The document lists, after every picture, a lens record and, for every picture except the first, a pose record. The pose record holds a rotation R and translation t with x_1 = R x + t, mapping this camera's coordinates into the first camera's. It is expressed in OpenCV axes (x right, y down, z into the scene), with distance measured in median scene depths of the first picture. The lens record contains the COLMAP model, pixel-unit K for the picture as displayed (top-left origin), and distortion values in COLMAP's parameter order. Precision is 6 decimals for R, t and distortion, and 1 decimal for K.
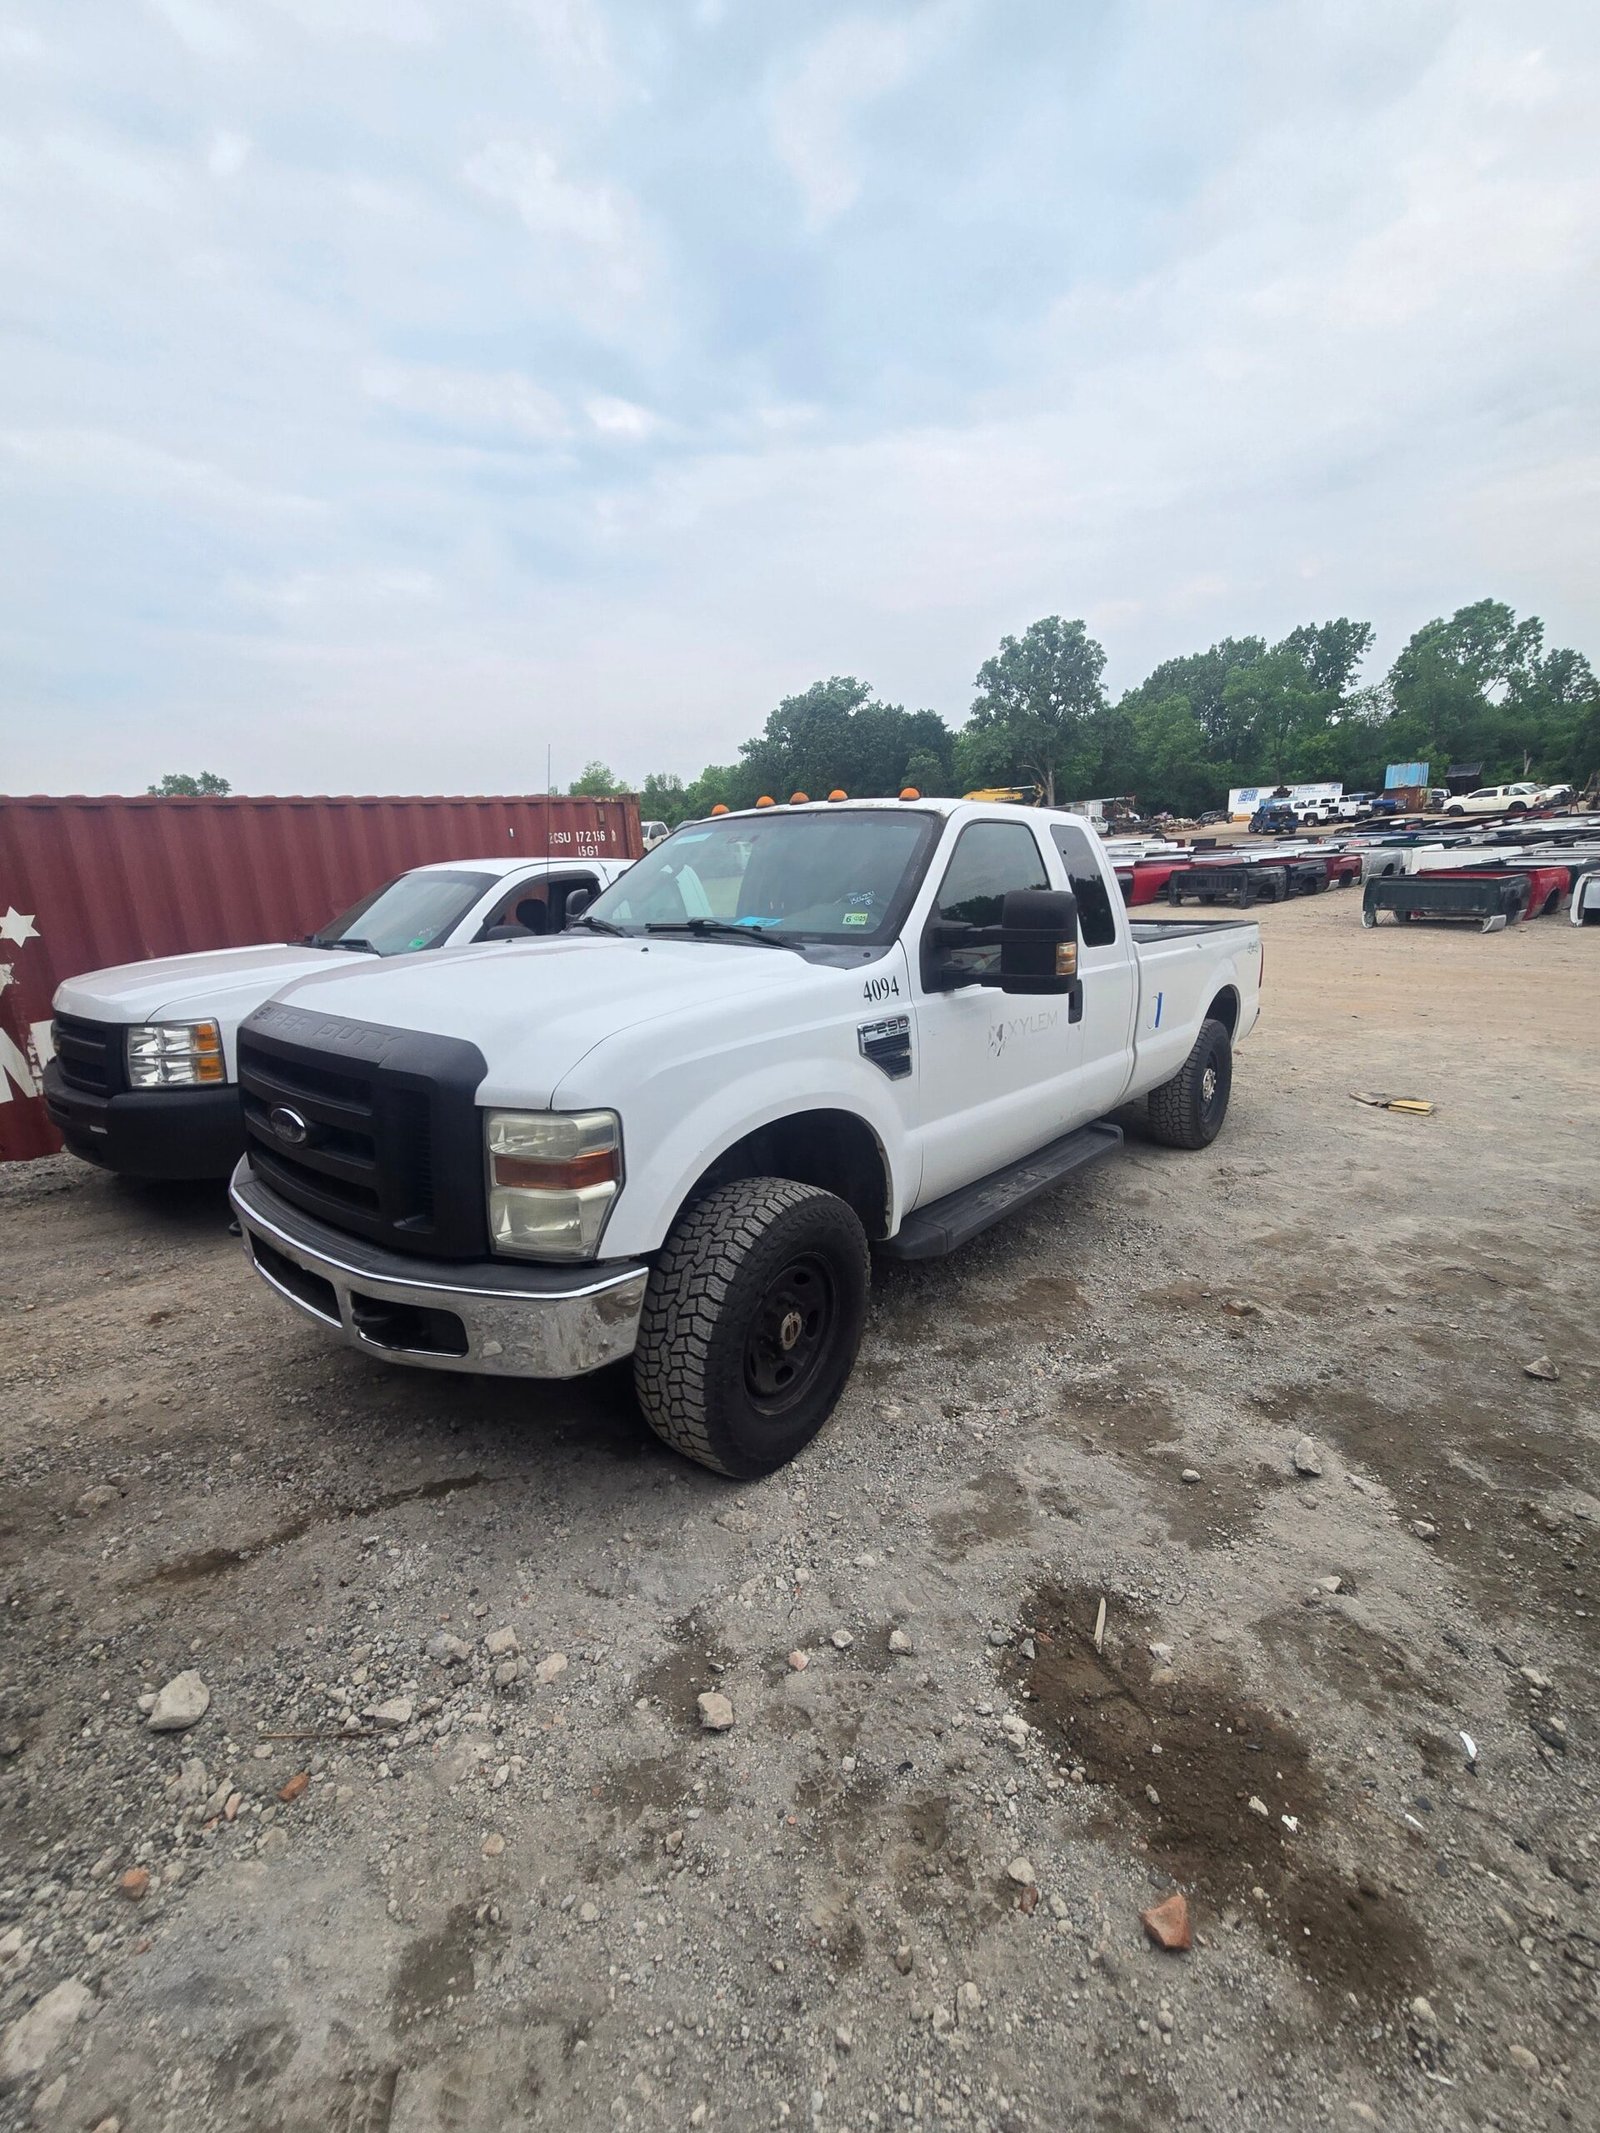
lens RADIAL K [[876.3, 0, 795.6], [0, 876.3, 1072.2], [0, 0, 1]] dist [0.003766, -0.000857]
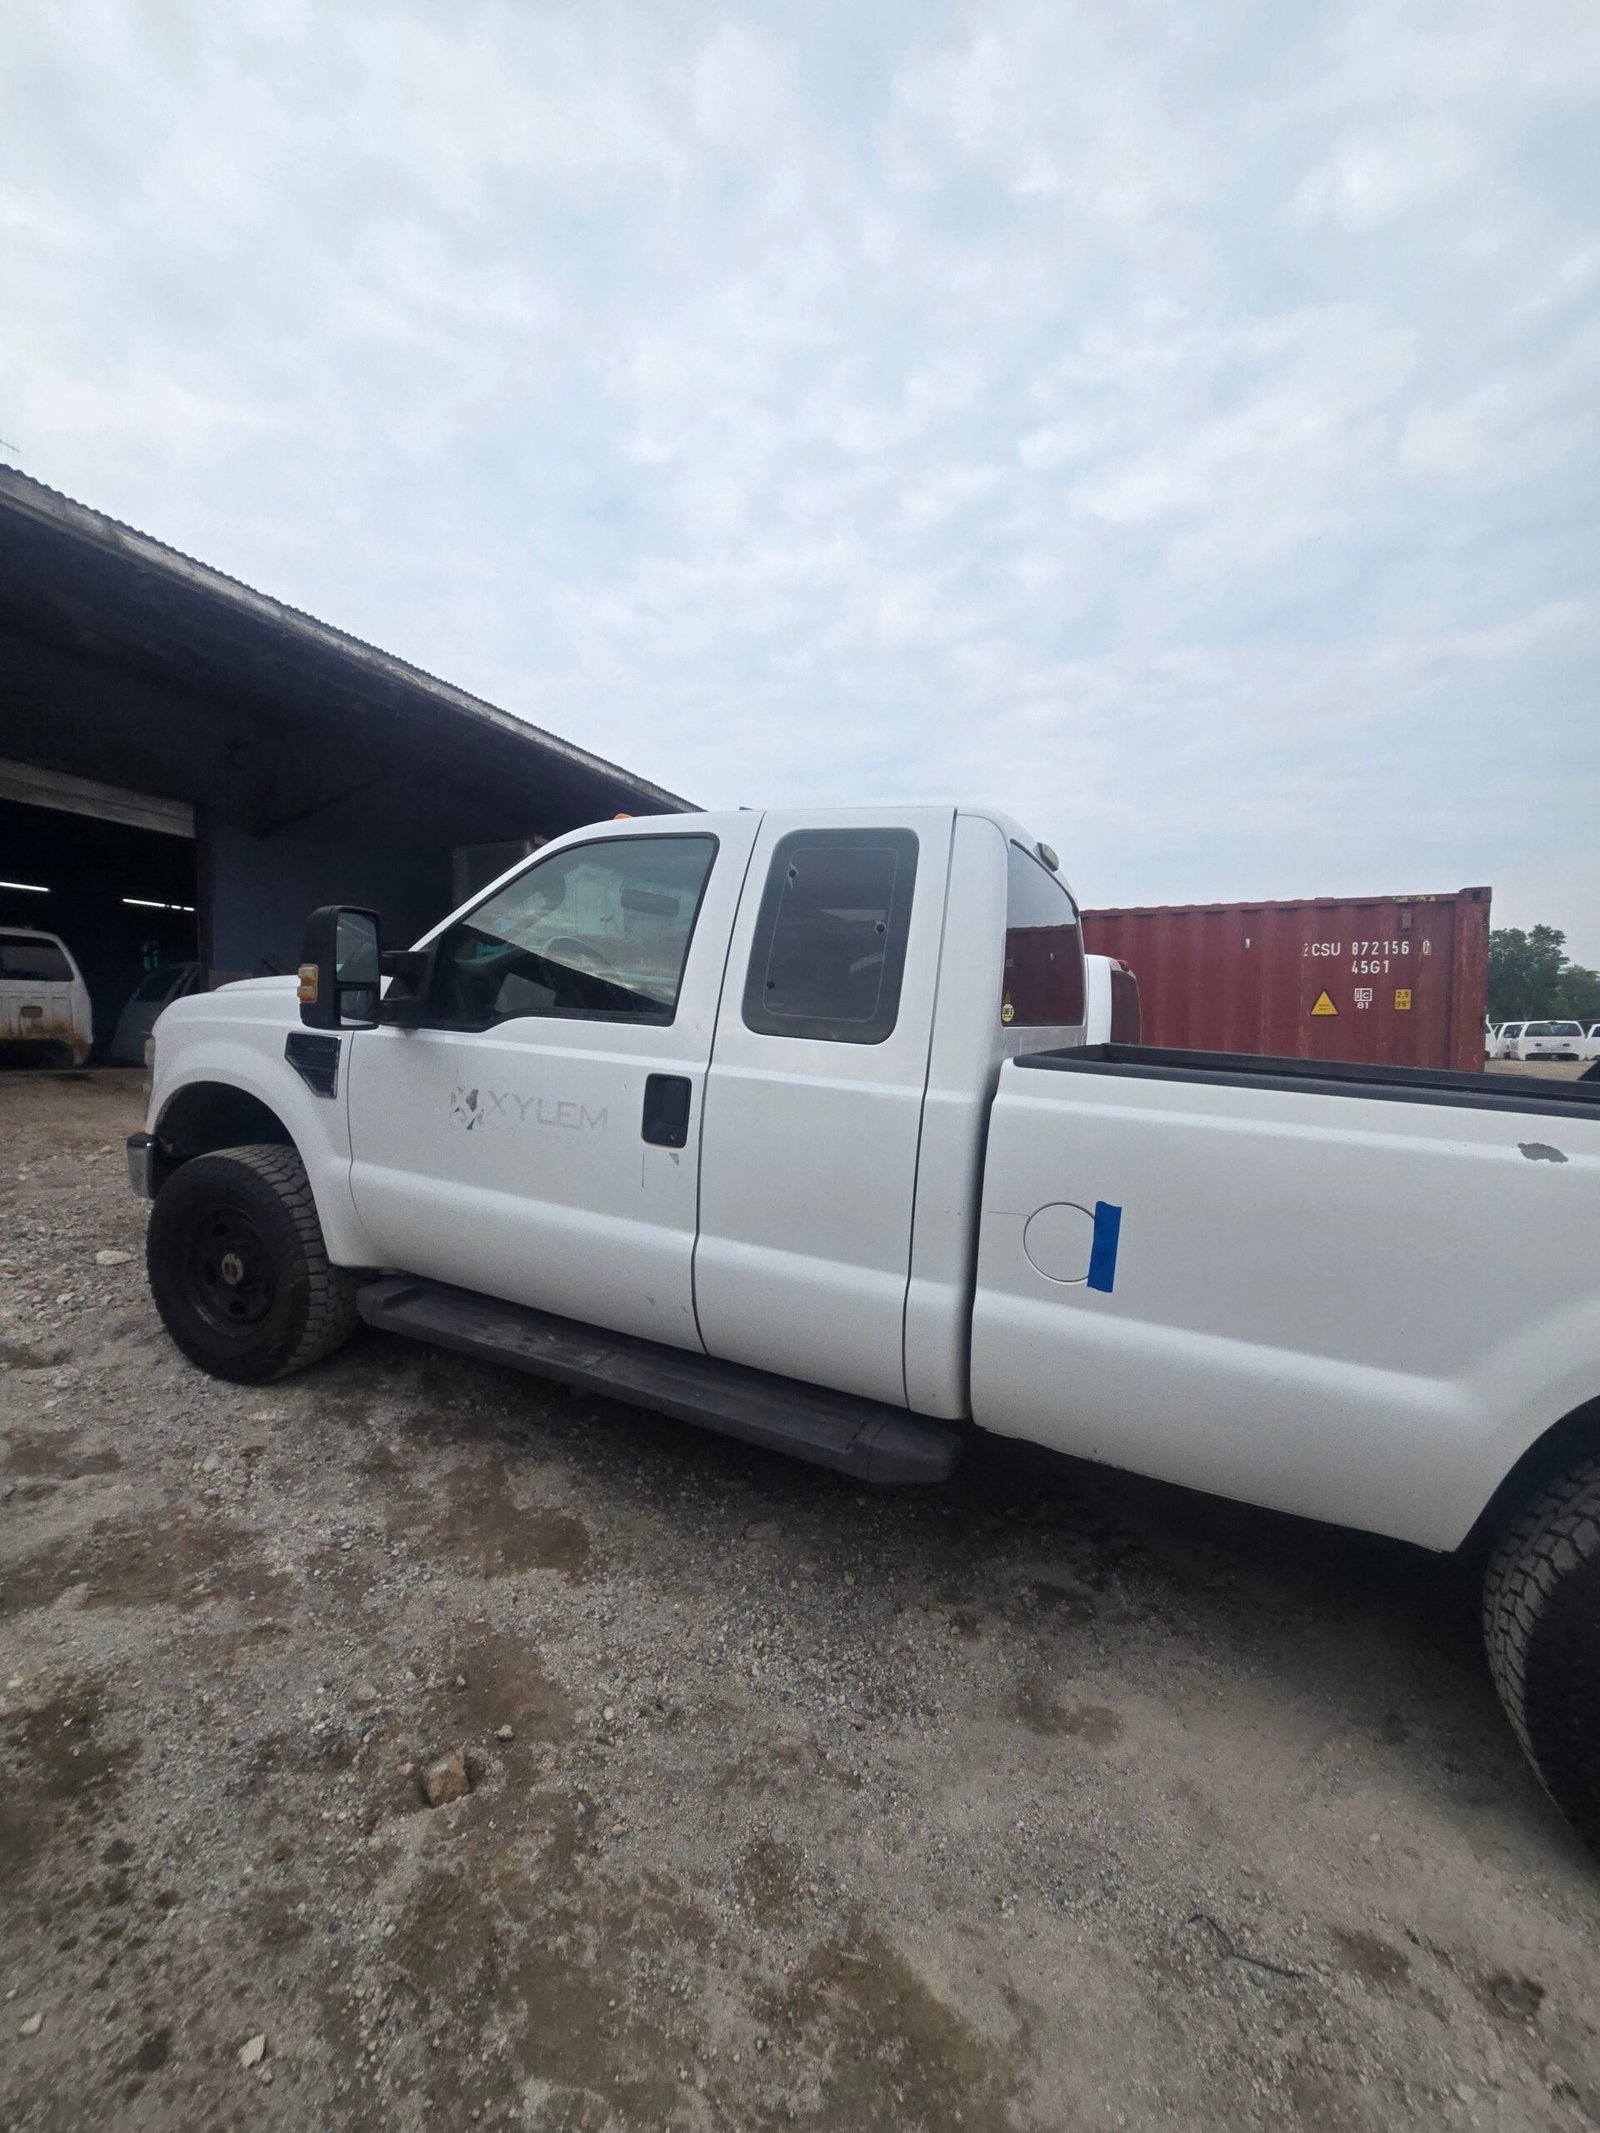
lens RADIAL K [[876.3, 0, 798.0], [0, 876.3, 1061.6], [0, 0, 1]] dist [0.003766, -0.000857]
pose [[0.264757, 0.099562, -0.959162, 0.307232], [-0.270719, 0.962330, 0.025165, -0.051050], [0.925535, 0.253000, 0.281737, 0.301682]]
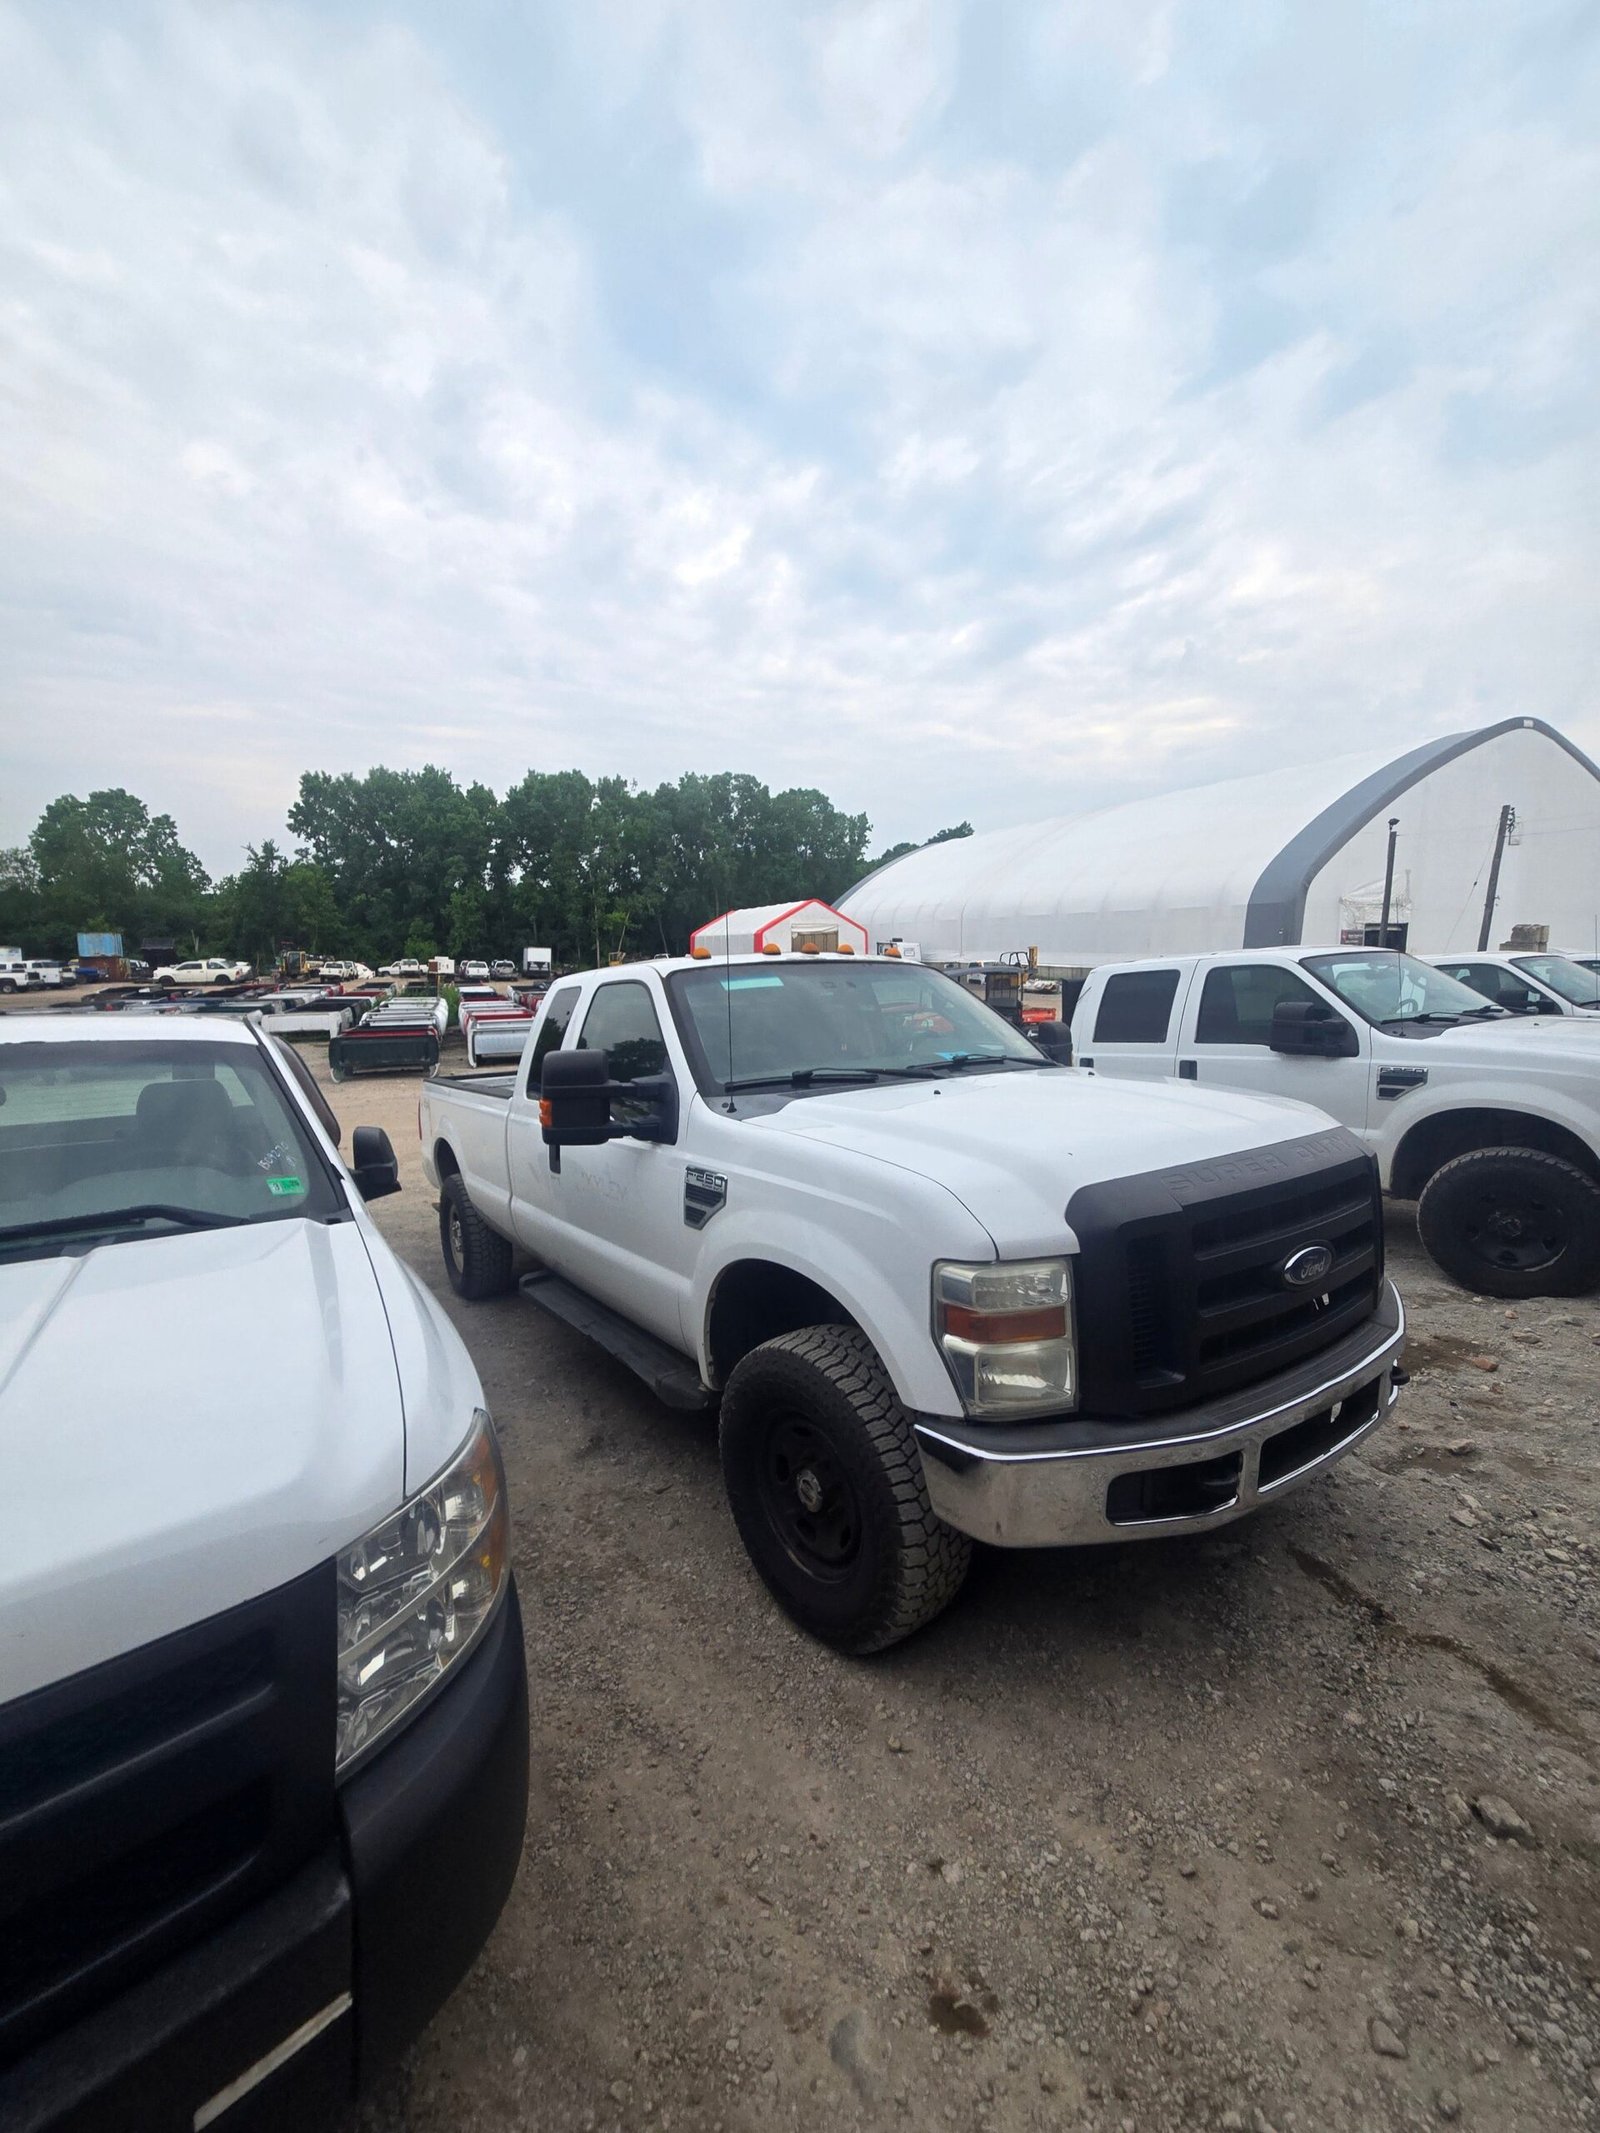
lens RADIAL K [[876.3, 0, 794.4], [0, 876.3, 1078.5], [0, 0, 1]] dist [0.003766, -0.000857]
pose [[0.265016, -0.078942, 0.961007, -0.343947], [0.250000, 0.968188, 0.010590, -0.060606], [-0.931272, 0.237445, 0.276321, 0.255838]]
